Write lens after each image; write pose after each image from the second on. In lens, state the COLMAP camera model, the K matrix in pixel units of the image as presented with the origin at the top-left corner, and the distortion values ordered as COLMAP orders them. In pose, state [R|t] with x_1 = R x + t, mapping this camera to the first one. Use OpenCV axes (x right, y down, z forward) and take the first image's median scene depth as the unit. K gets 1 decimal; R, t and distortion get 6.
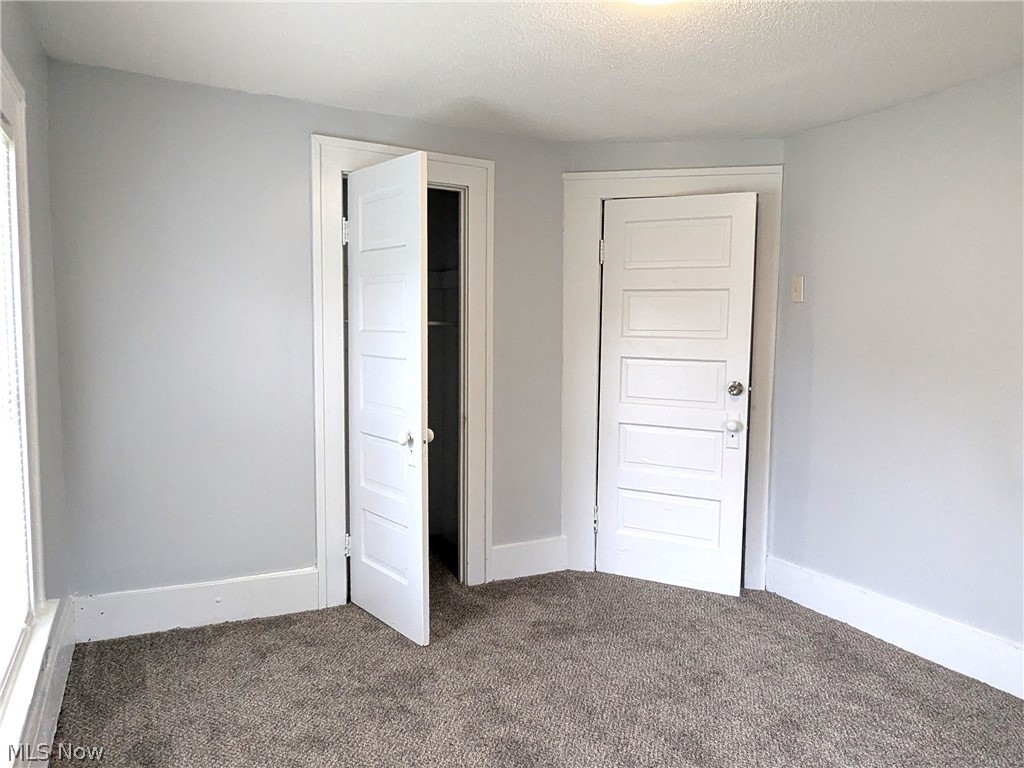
lens RADIAL K [[703.0, 0, 531.4], [0, 703.0, 377.1], [0, 0, 1]] dist [0.001009, -0.002624]
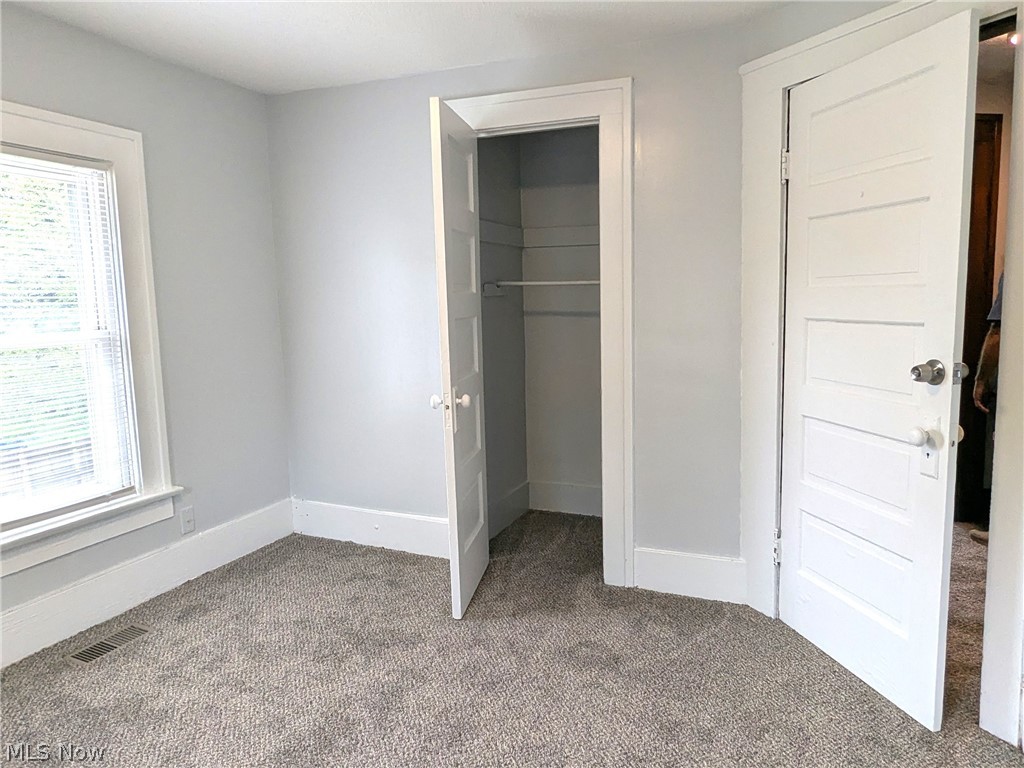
lens RADIAL K [[703.0, 0, 515.6], [0, 703.0, 386.2], [0, 0, 1]] dist [0.001009, -0.002624]
pose [[0.638363, 0.066744, -0.766836, 0.507786], [-0.031076, 0.997656, 0.060964, 0.003451], [0.769108, -0.015087, 0.638941, 0.375193]]
